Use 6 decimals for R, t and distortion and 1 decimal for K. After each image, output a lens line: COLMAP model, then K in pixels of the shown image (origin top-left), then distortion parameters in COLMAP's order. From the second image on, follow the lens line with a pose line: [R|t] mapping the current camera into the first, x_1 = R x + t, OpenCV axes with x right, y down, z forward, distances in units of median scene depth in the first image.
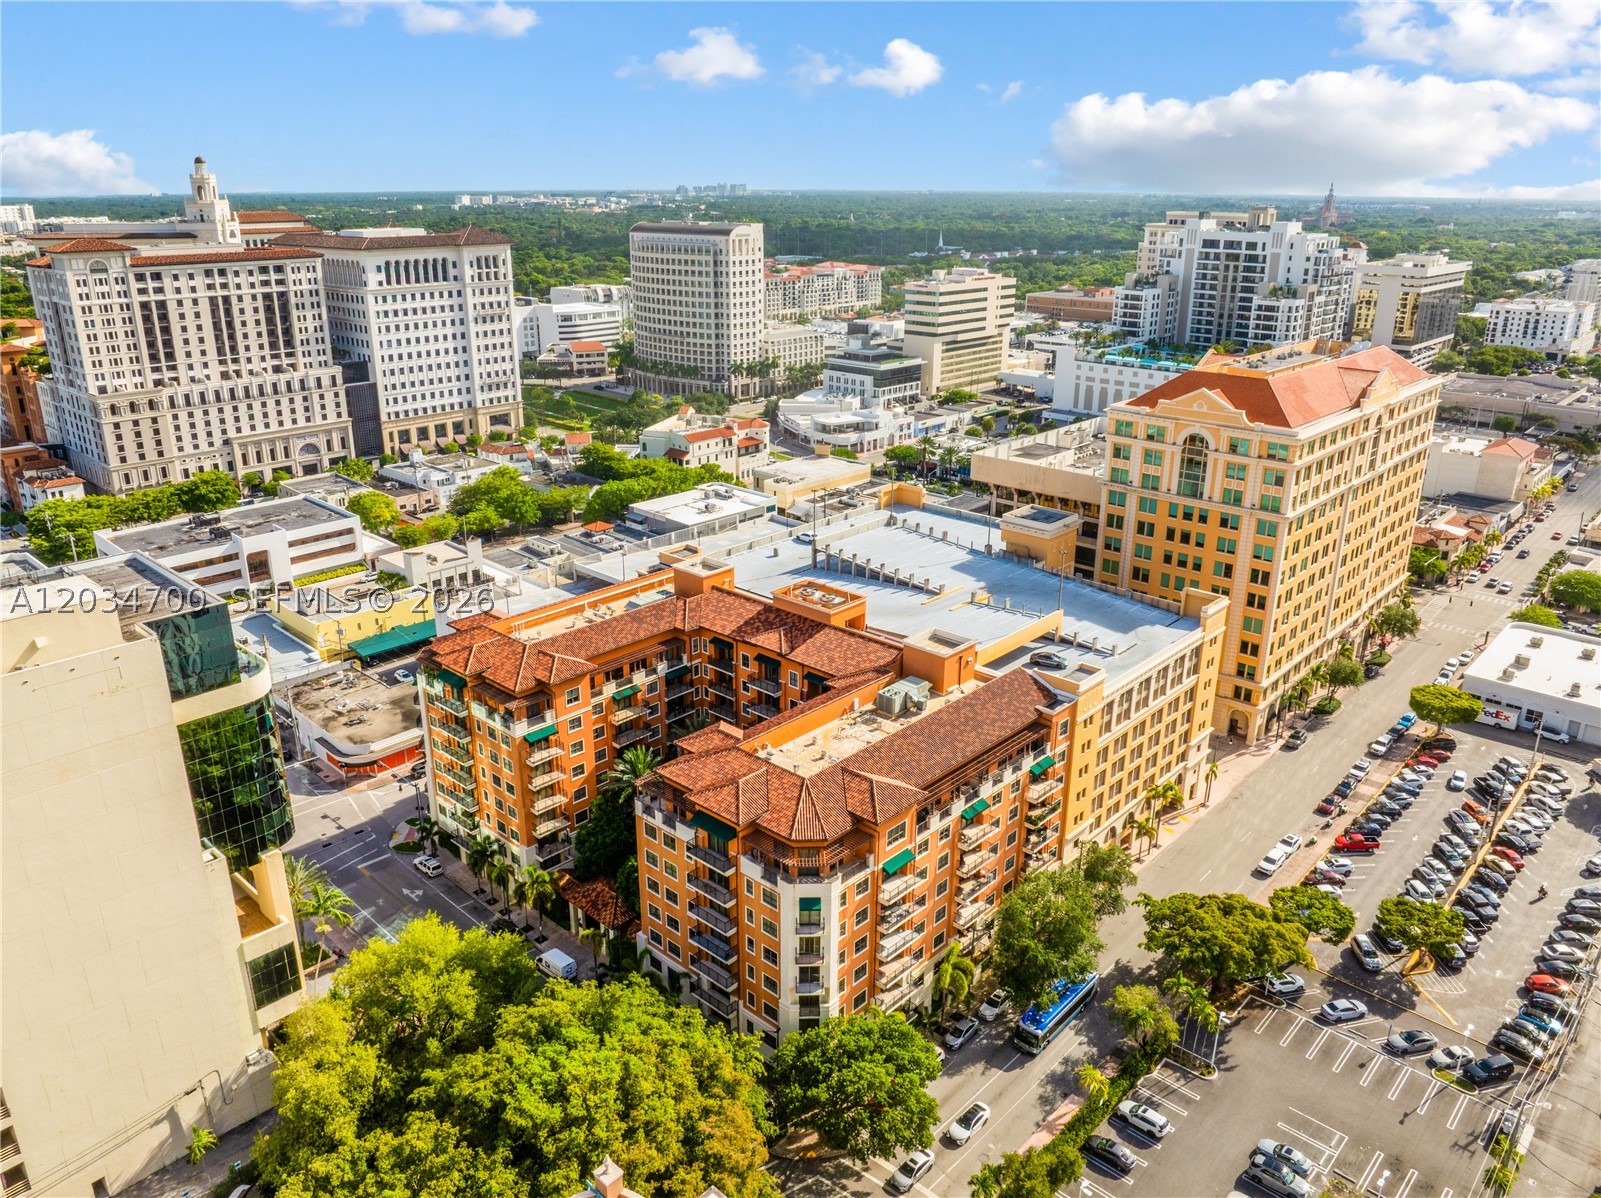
lens RADIAL K [[1142.9, 0, 793.5], [0, 1142.9, 596.7], [0, 0, 1]] dist [-0.047152, 0.008830]
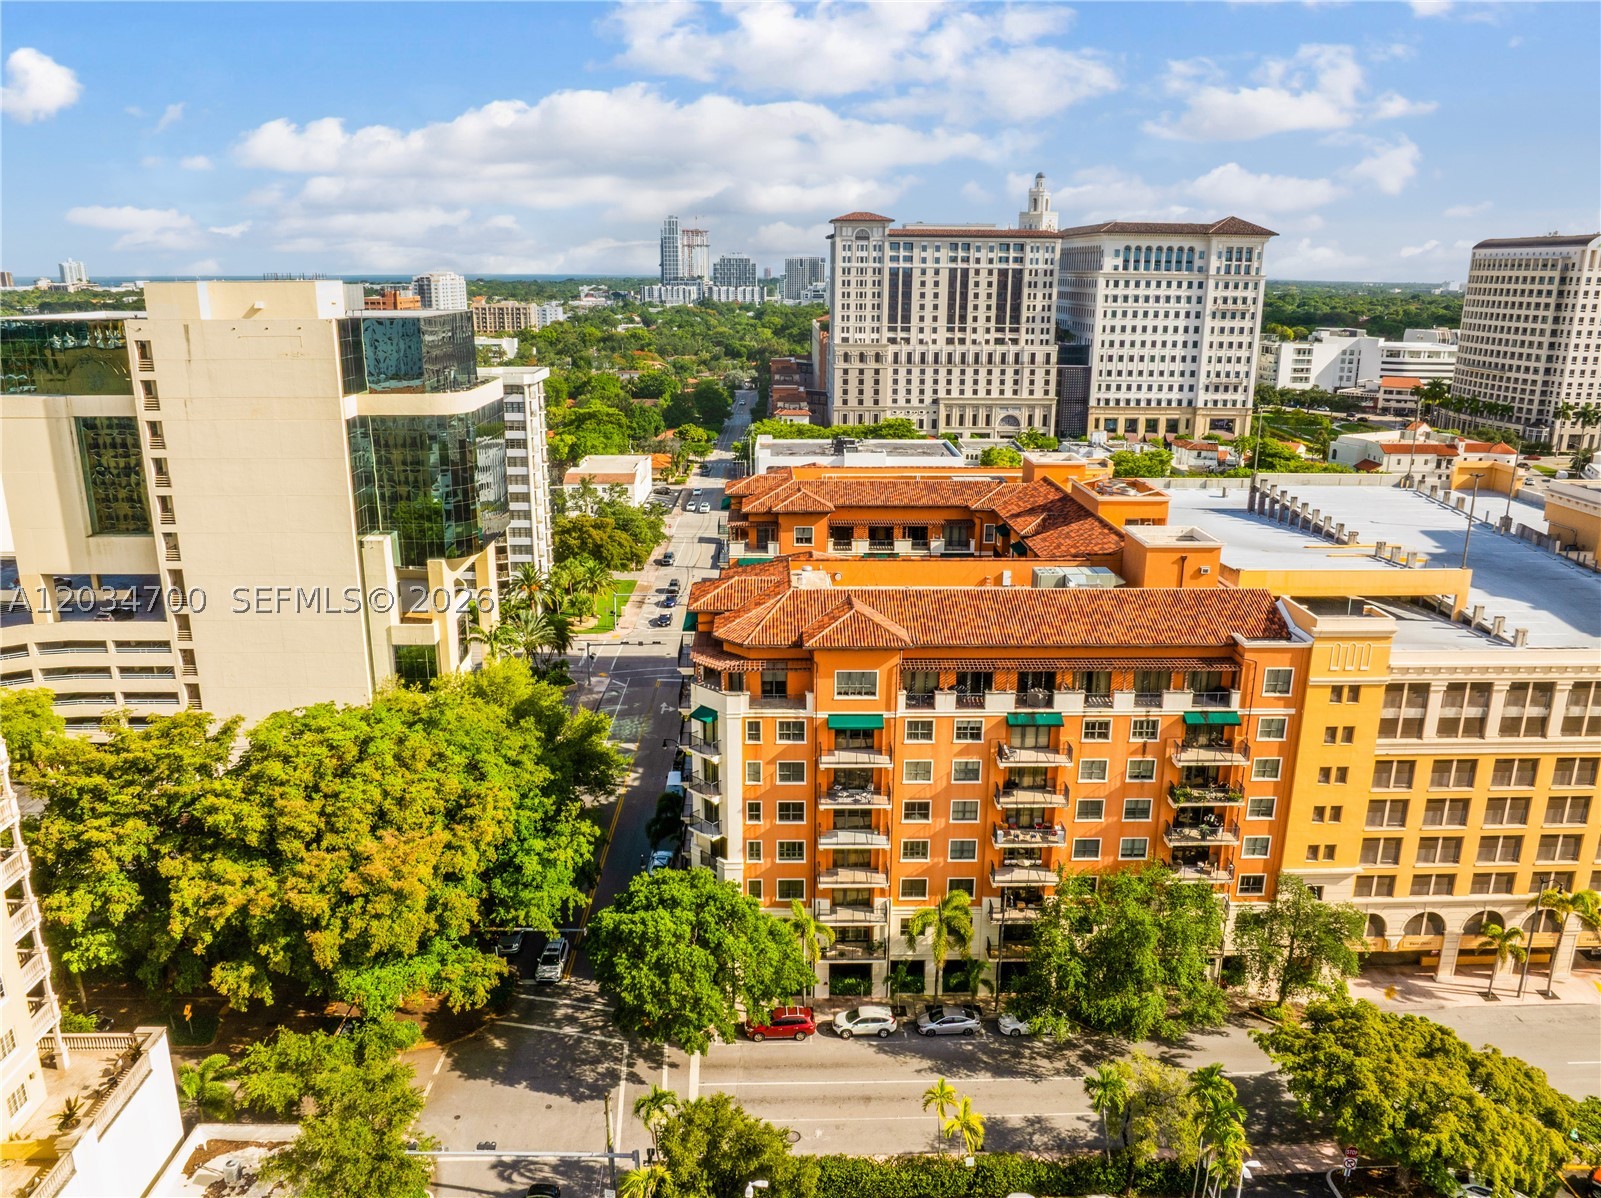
lens RADIAL K [[1142.9, 0, 798.5], [0, 1142.9, 605.1], [0, 0, 1]] dist [-0.047152, 0.008830]
pose [[0.704846, 0.201021, -0.680281, 0.184925], [-0.243483, 0.969304, 0.034151, 0.046243], [0.666264, 0.141565, 0.732155, 0.135092]]
